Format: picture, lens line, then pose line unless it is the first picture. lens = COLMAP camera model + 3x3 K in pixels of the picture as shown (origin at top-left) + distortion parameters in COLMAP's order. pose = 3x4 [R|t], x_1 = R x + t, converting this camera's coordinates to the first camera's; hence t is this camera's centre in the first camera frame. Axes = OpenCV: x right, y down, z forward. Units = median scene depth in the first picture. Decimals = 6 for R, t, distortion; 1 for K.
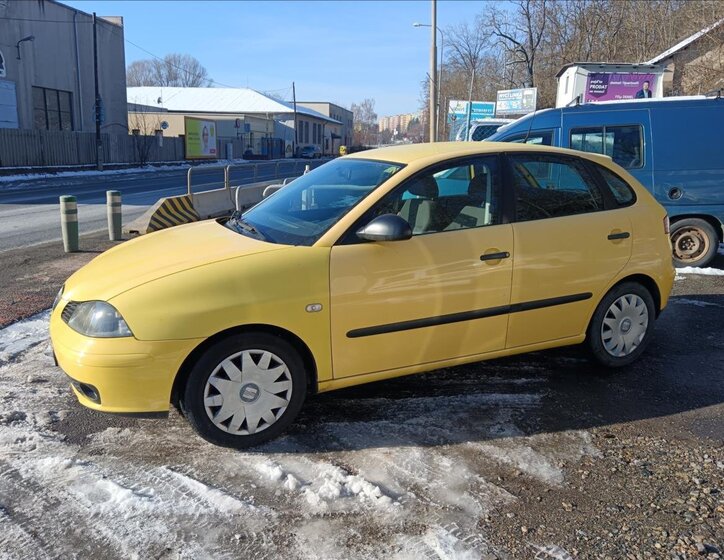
lens RADIAL K [[585.8, 0, 362.0], [0, 585.8, 280.0], [0, 0, 1]] dist [0.003633, -0.003208]
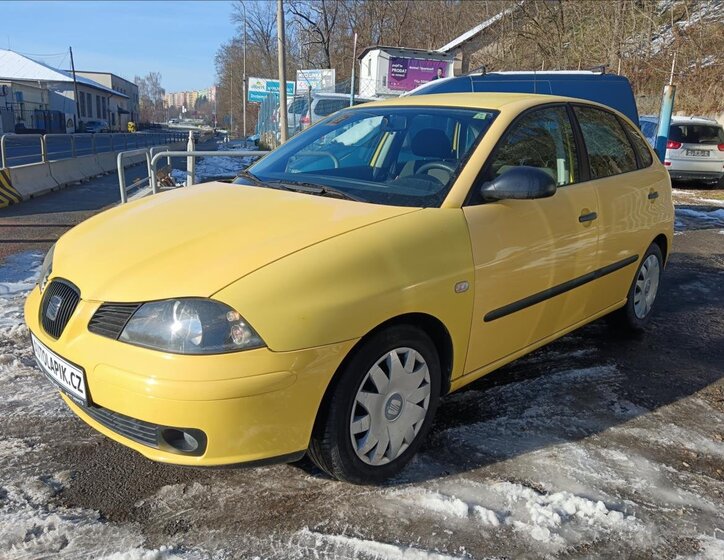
lens RADIAL K [[585.8, 0, 362.0], [0, 585.8, 280.0], [0, 0, 1]] dist [0.003633, -0.003208]
pose [[0.938976, -0.064411, 0.337898, -0.118114], [0.054132, 0.997742, 0.039765, 0.000218], [-0.339696, -0.019047, 0.940342, 0.080469]]
